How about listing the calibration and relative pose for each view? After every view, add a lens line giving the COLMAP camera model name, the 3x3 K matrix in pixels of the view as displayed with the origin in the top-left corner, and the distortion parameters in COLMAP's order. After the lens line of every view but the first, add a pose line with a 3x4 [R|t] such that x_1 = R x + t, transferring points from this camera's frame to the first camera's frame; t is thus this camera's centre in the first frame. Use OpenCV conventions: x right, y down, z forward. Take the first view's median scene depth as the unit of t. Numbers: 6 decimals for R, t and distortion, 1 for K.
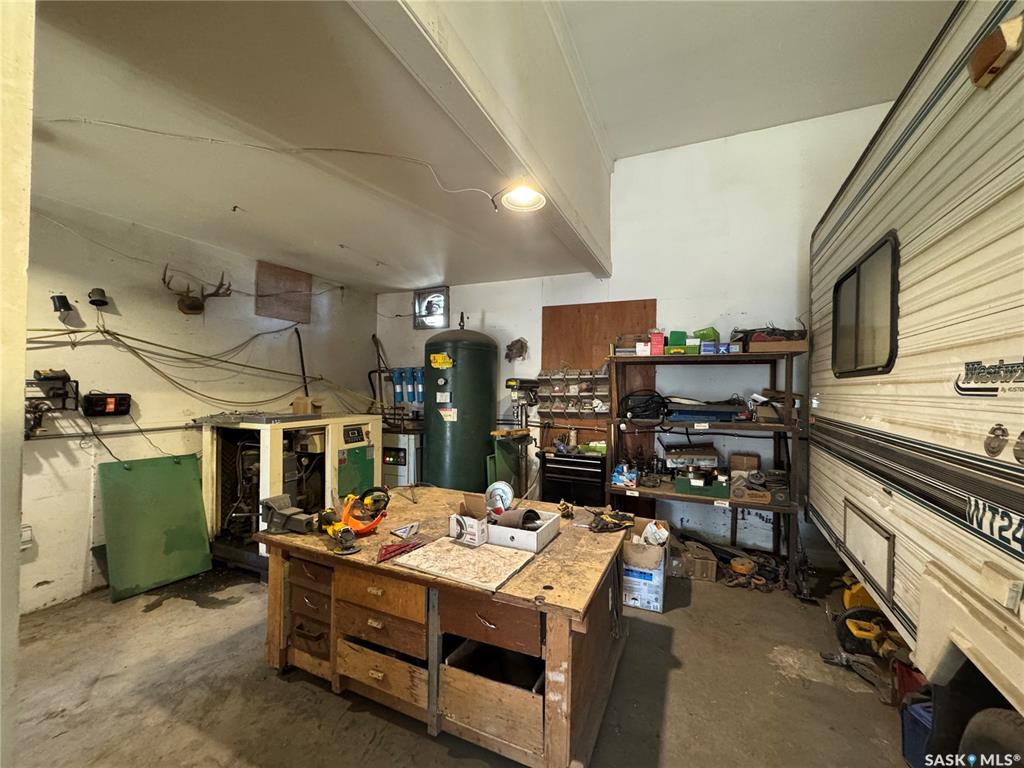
lens RADIAL K [[405.2, 0, 513.2], [0, 405.2, 386.2], [0, 0, 1]] dist [-0.000557, 0.000494]
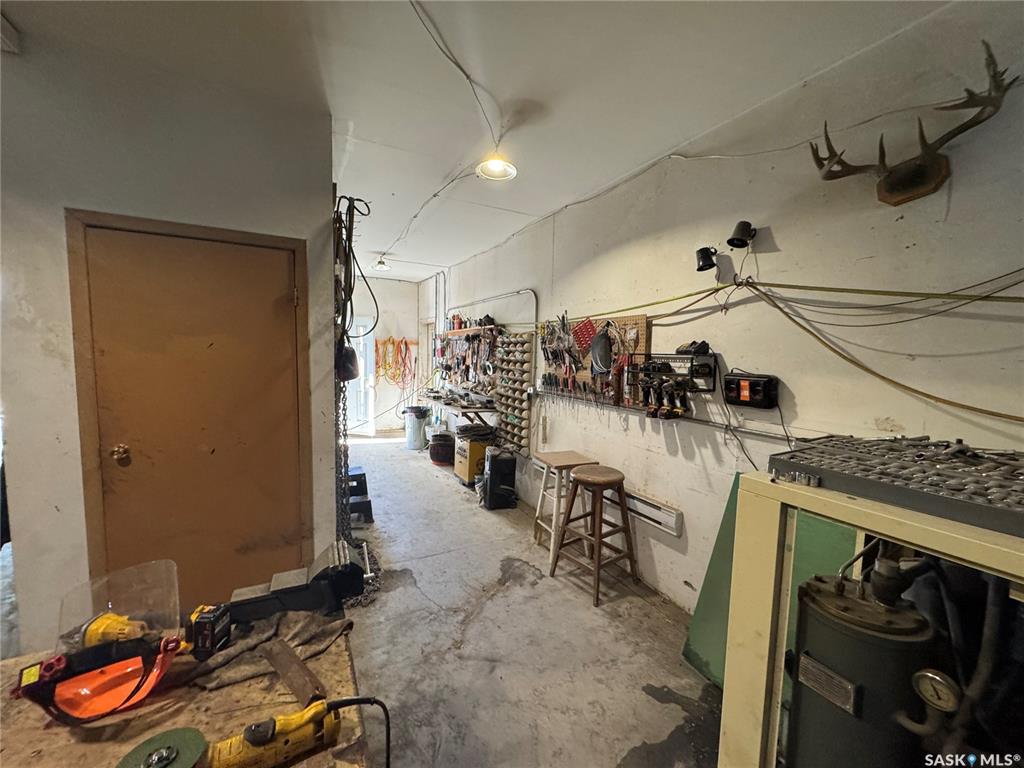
lens RADIAL K [[405.2, 0, 512.2], [0, 405.2, 386.6], [0, 0, 1]] dist [-0.000557, 0.000494]
pose [[-0.599258, 0.037200, -0.799691, -0.222762], [-0.032362, 0.996978, 0.070628, 0.004605], [0.799901, 0.068205, -0.596243, 1.112965]]
